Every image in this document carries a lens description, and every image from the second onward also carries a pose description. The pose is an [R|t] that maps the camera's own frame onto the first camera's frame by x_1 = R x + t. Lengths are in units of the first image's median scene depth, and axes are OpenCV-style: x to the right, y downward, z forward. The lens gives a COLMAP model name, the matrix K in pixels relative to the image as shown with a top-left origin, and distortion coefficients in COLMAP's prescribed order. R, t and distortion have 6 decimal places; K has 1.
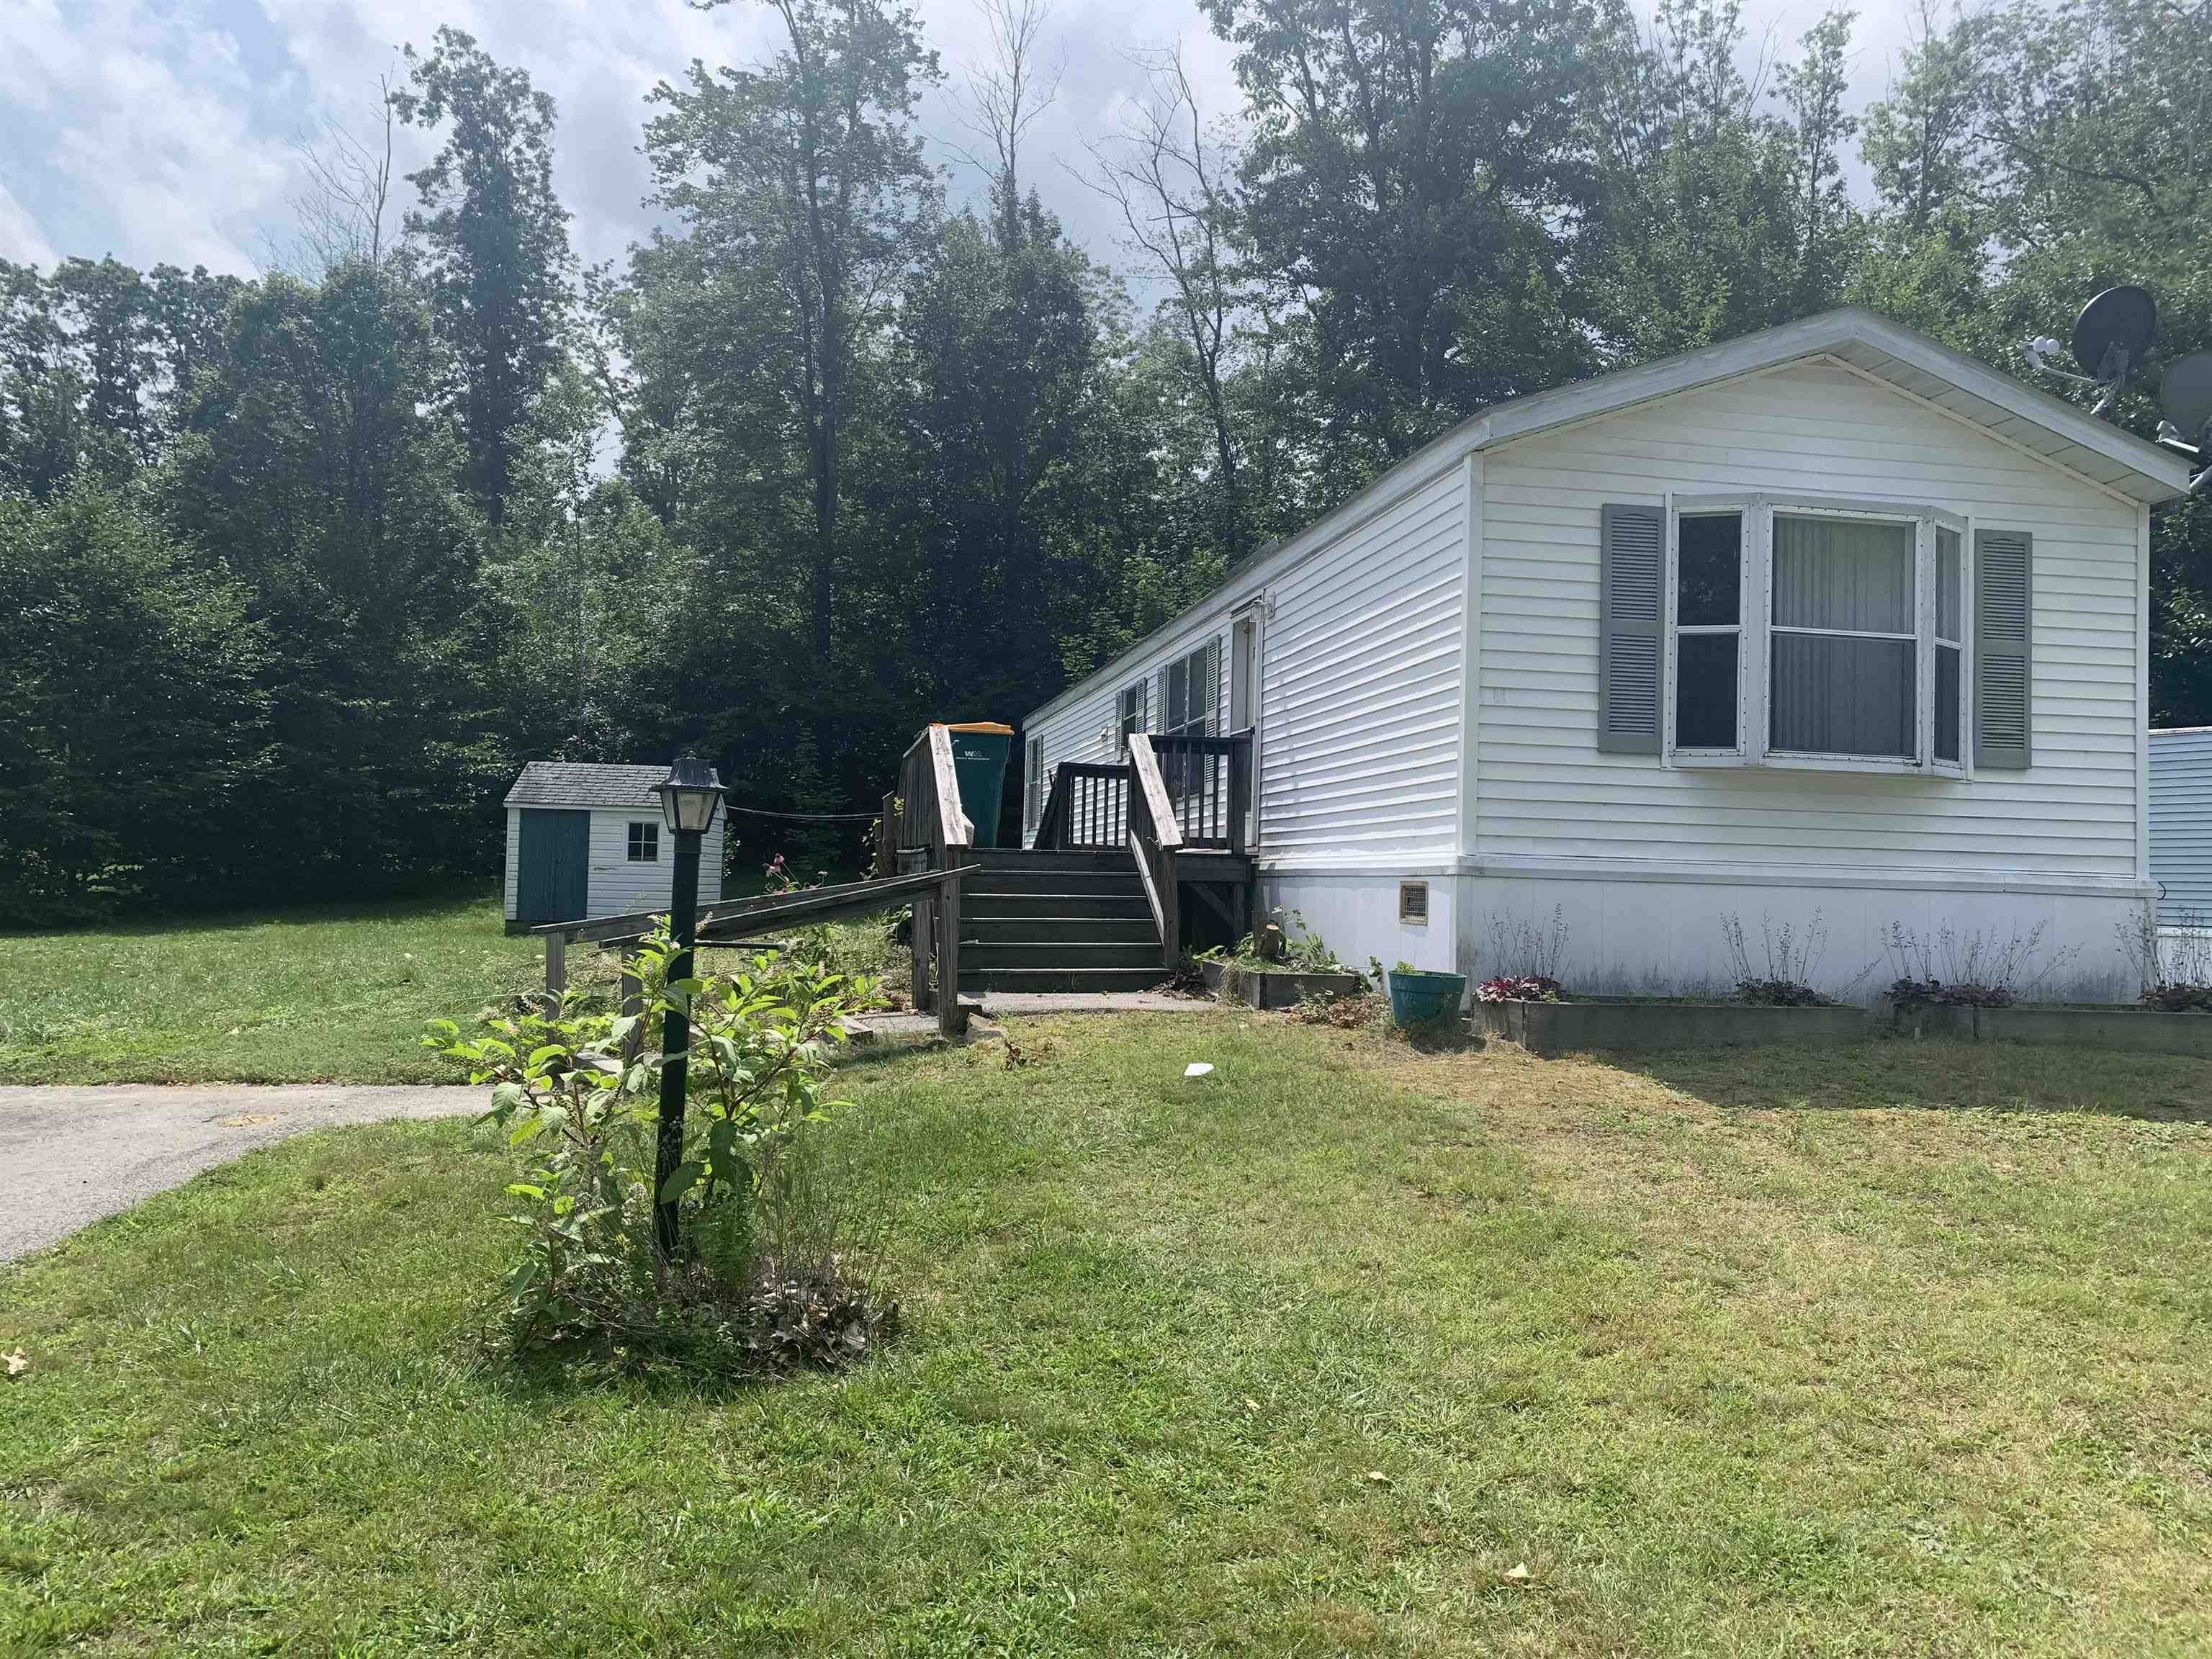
lens RADIAL K [[1683.3, 0, 1106.0], [0, 1683.3, 829.5], [0, 0, 1]] dist [0.017589, -0.004690]
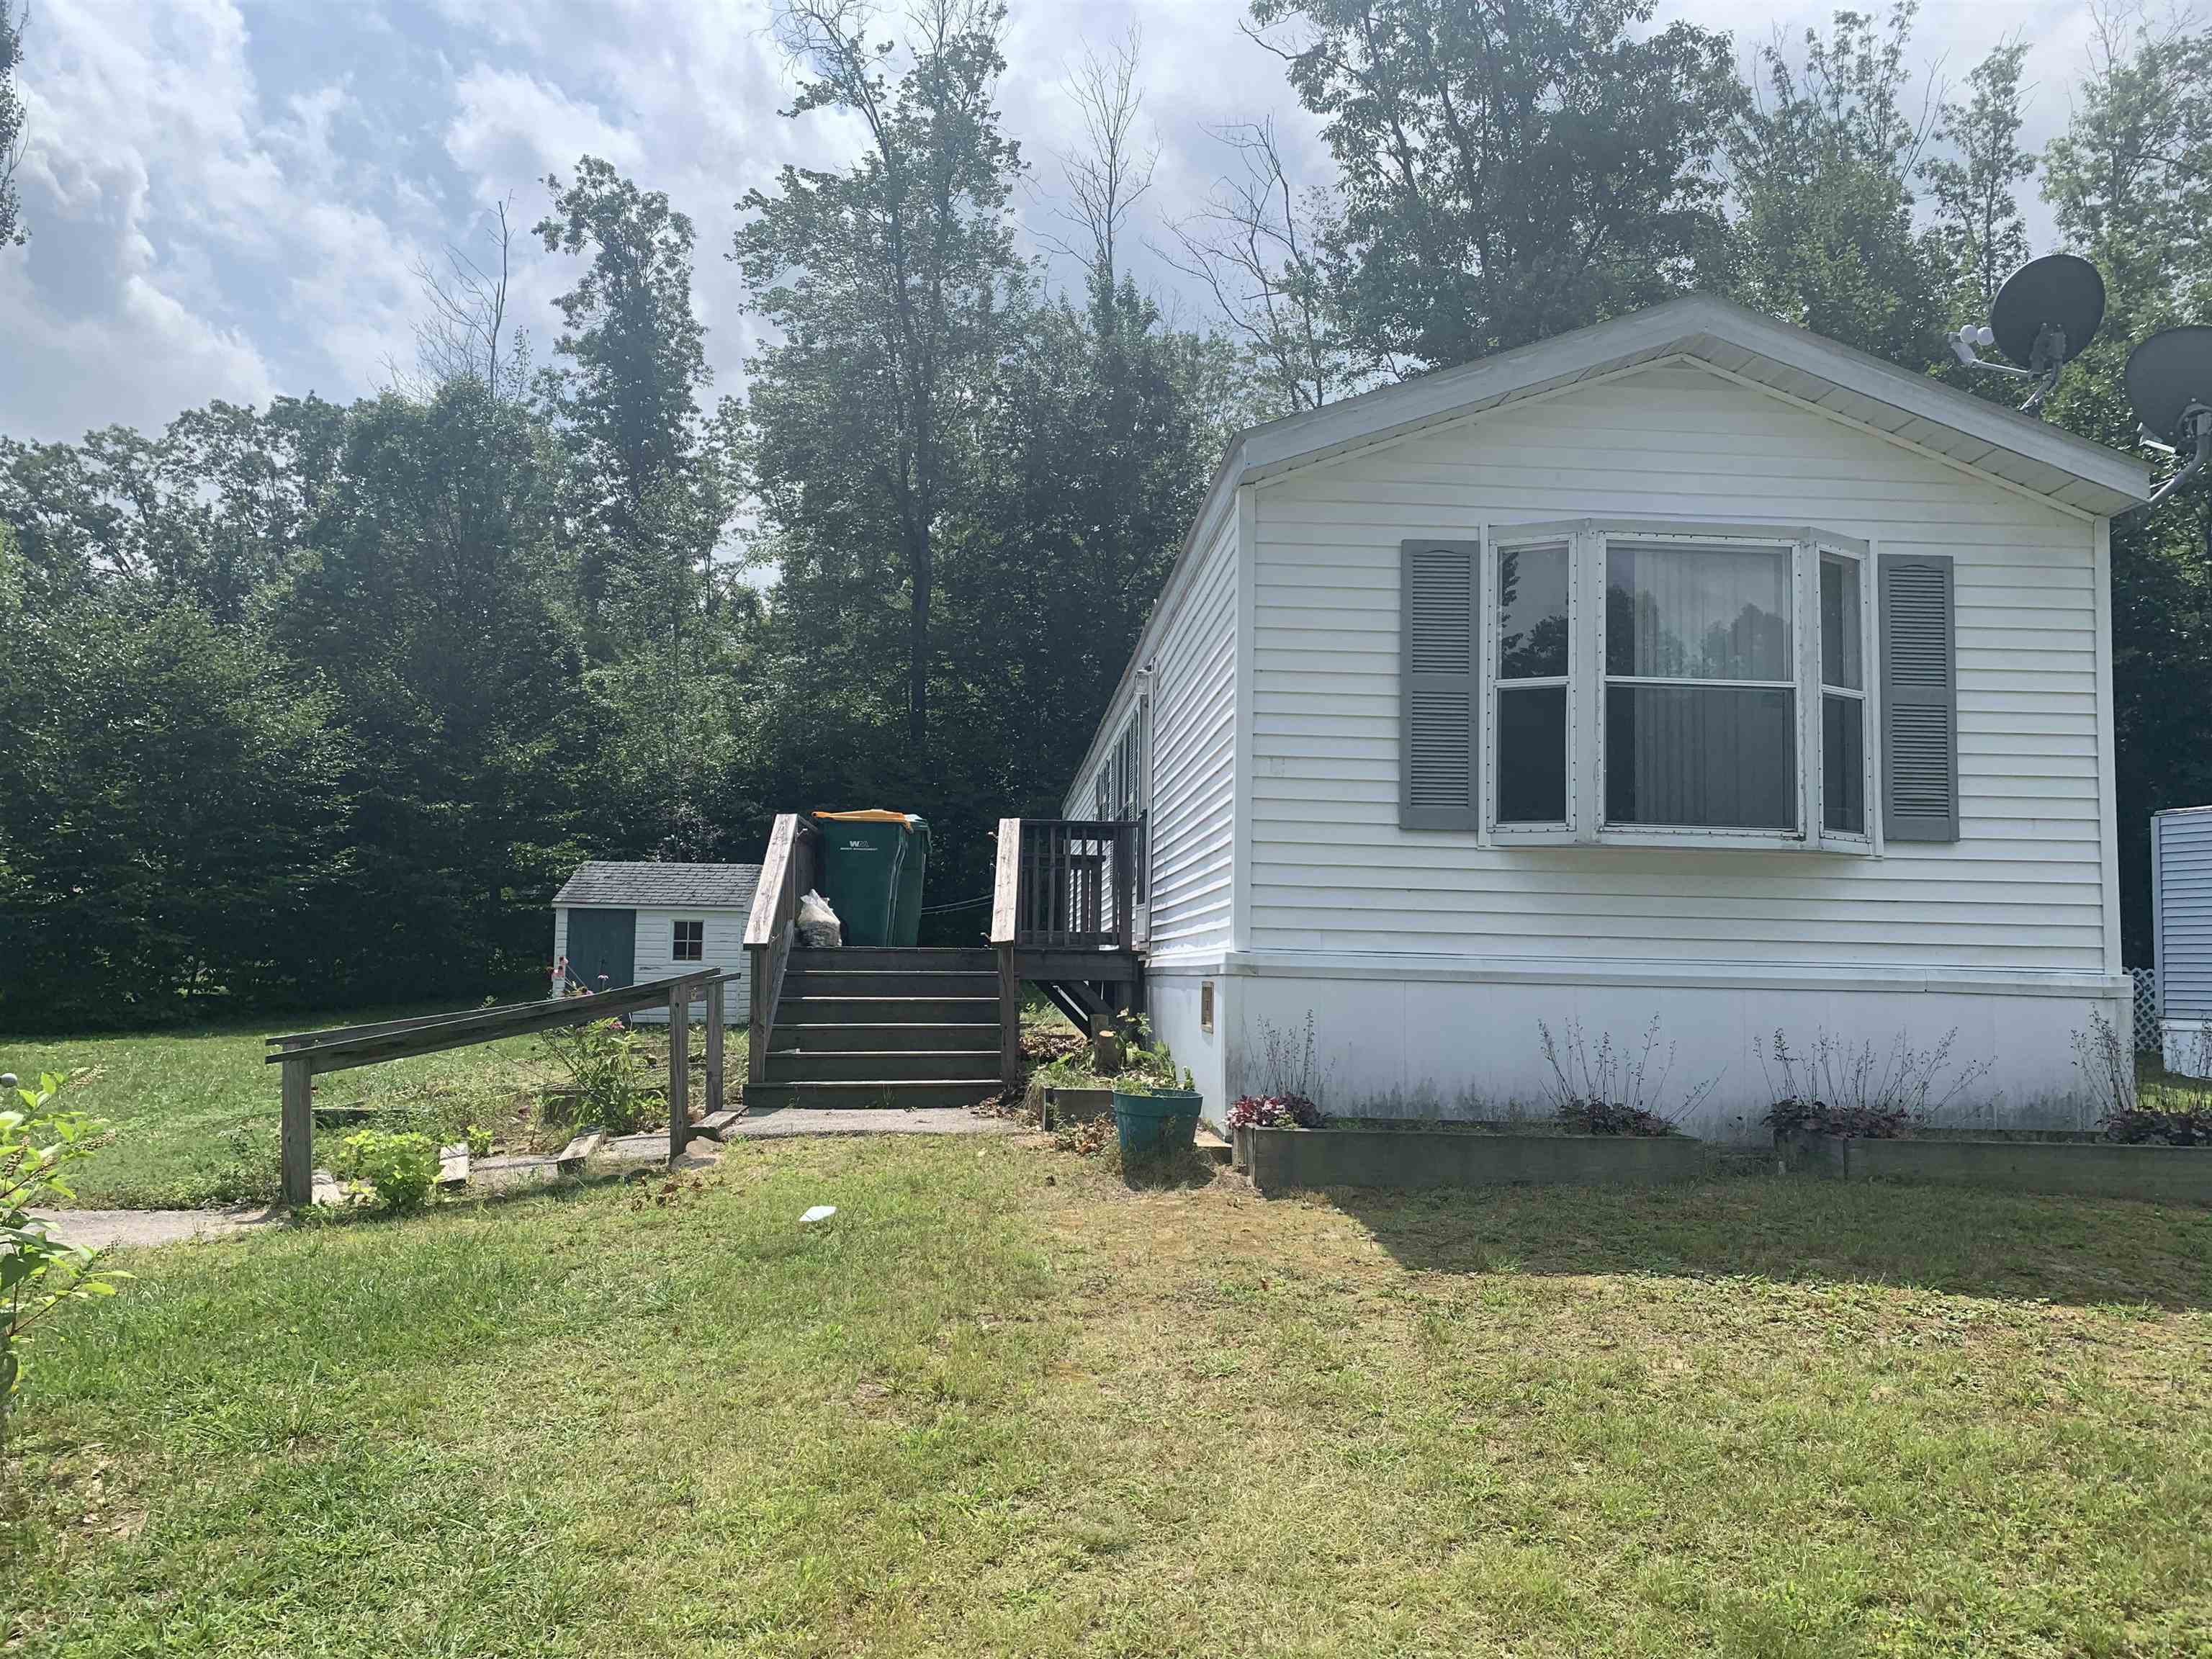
lens RADIAL K [[1682.0, 0, 1103.1], [0, 1682.0, 853.2], [0, 0, 1]] dist [0.029245, -0.027072]
pose [[0.992679, -0.015400, -0.119794, 0.058751], [0.010451, 0.999070, -0.041836, -0.000028], [0.120327, 0.040278, 0.991917, 0.034172]]
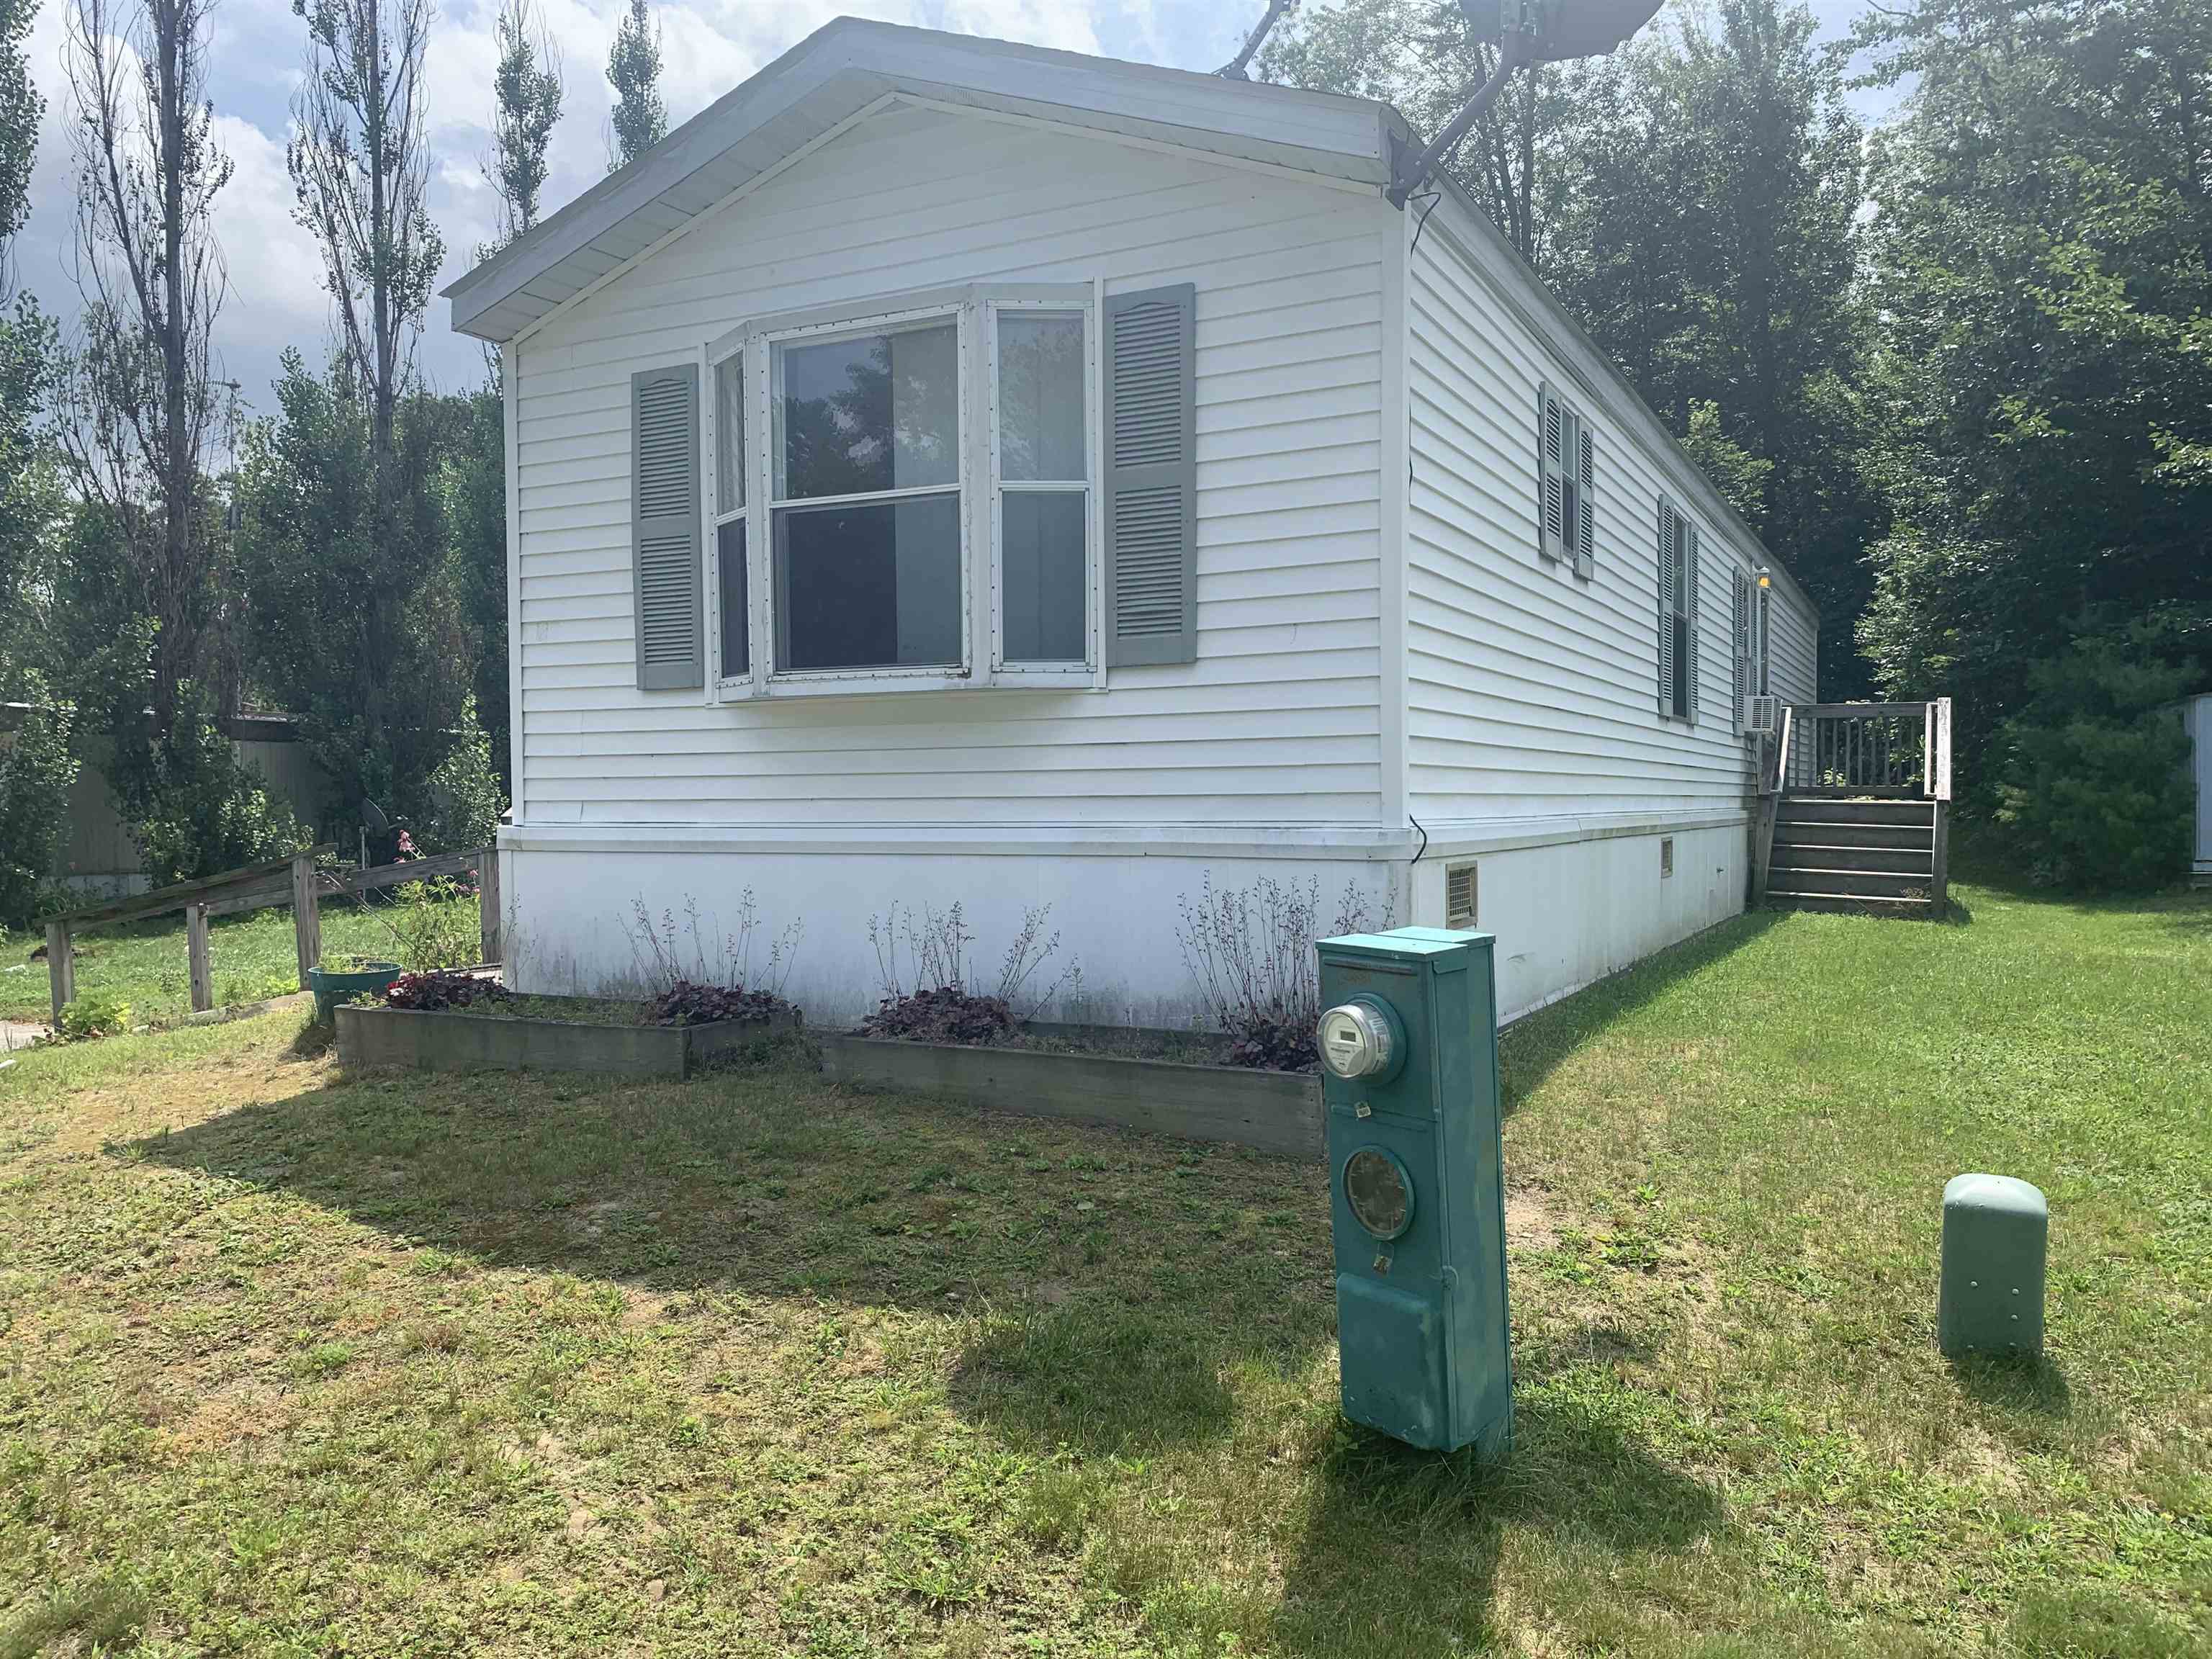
lens RADIAL K [[1666.5, 0, 1109.6], [0, 1666.5, 807.2], [0, 0, 1]] dist [0.022178, -0.003112]
pose [[0.787861, -0.025862, -0.615310, 0.227777], [0.047707, 0.998679, 0.019109, 0.001094], [0.614003, -0.044410, 0.788053, 0.123818]]
